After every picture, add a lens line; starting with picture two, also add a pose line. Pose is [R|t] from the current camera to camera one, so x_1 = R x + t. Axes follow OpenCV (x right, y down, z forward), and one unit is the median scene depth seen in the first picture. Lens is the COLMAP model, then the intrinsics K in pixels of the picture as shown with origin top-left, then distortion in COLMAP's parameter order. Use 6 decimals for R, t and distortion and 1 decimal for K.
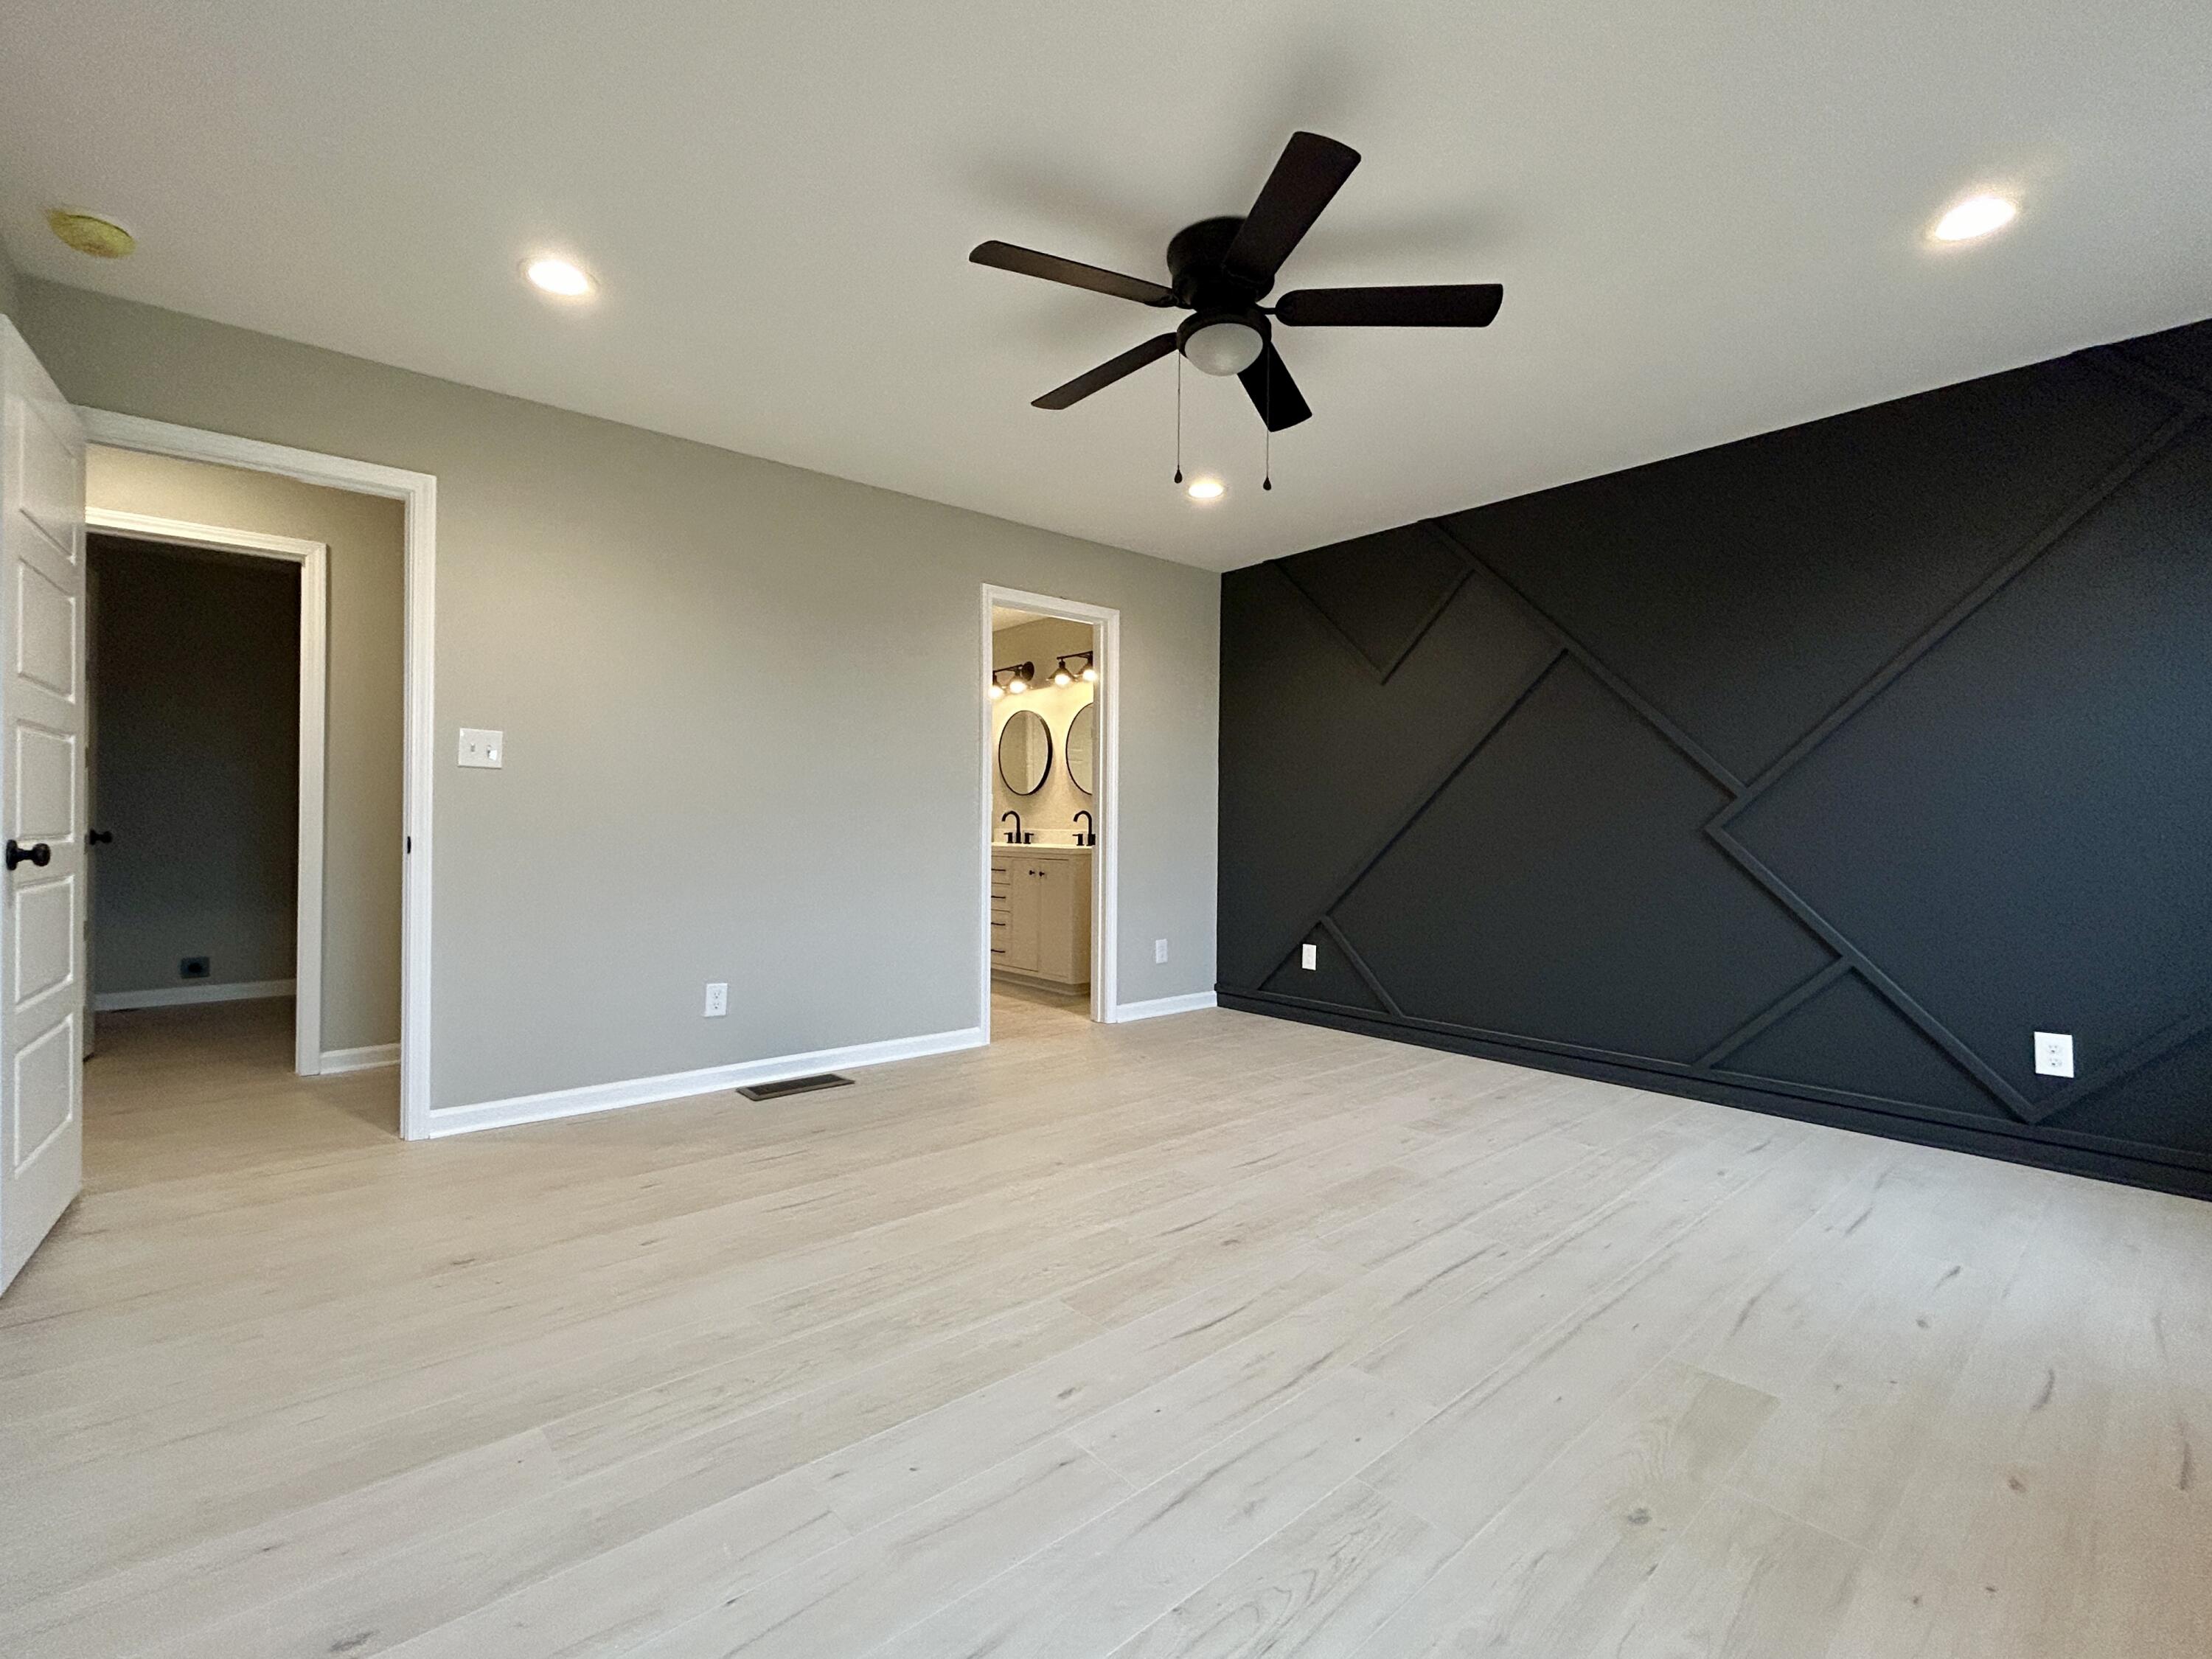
lens RADIAL K [[974.5, 0, 1106.9], [0, 974.5, 829.3], [0, 0, 1]] dist [-0.004895, 0.003179]
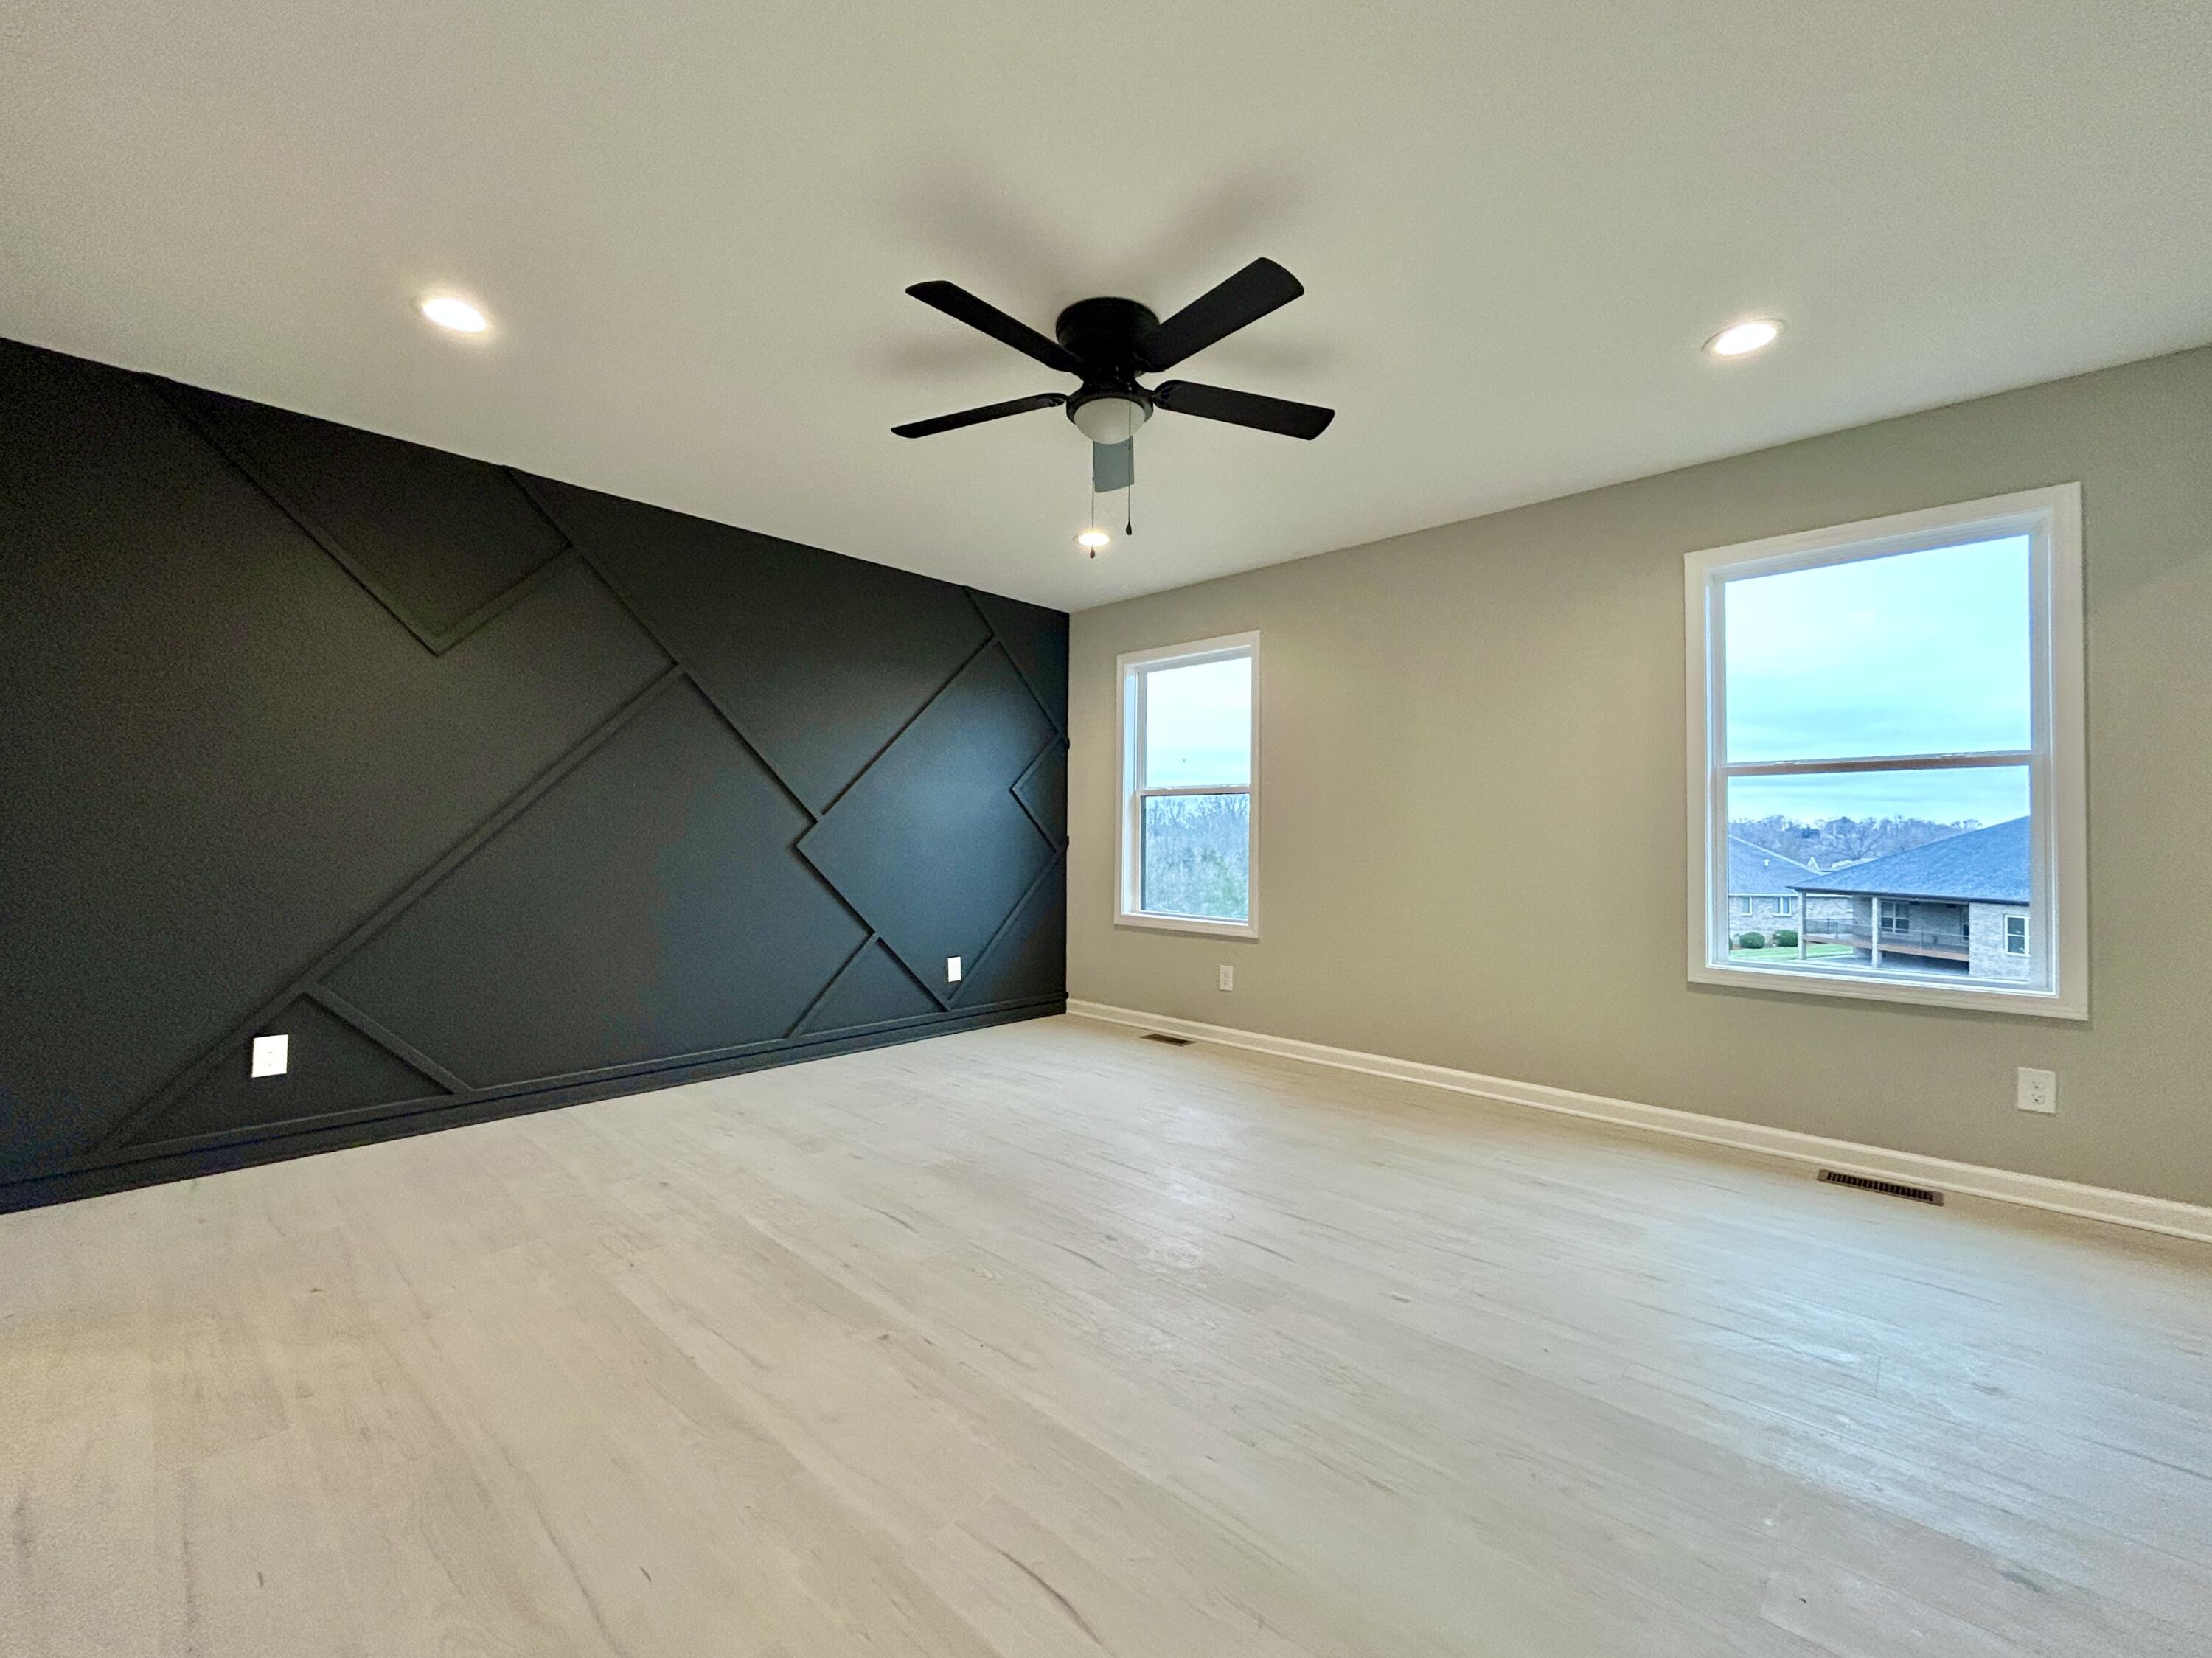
lens RADIAL K [[885.0, 0, 1104.7], [0, 885.0, 832.2], [0, 0, 1]] dist [-0.005105, 0.001334]
pose [[-0.089621, -0.004058, 0.995968, -0.612352], [-0.005441, 0.999979, 0.003585, -0.027196], [-0.995961, -0.005098, -0.089641, 0.776869]]
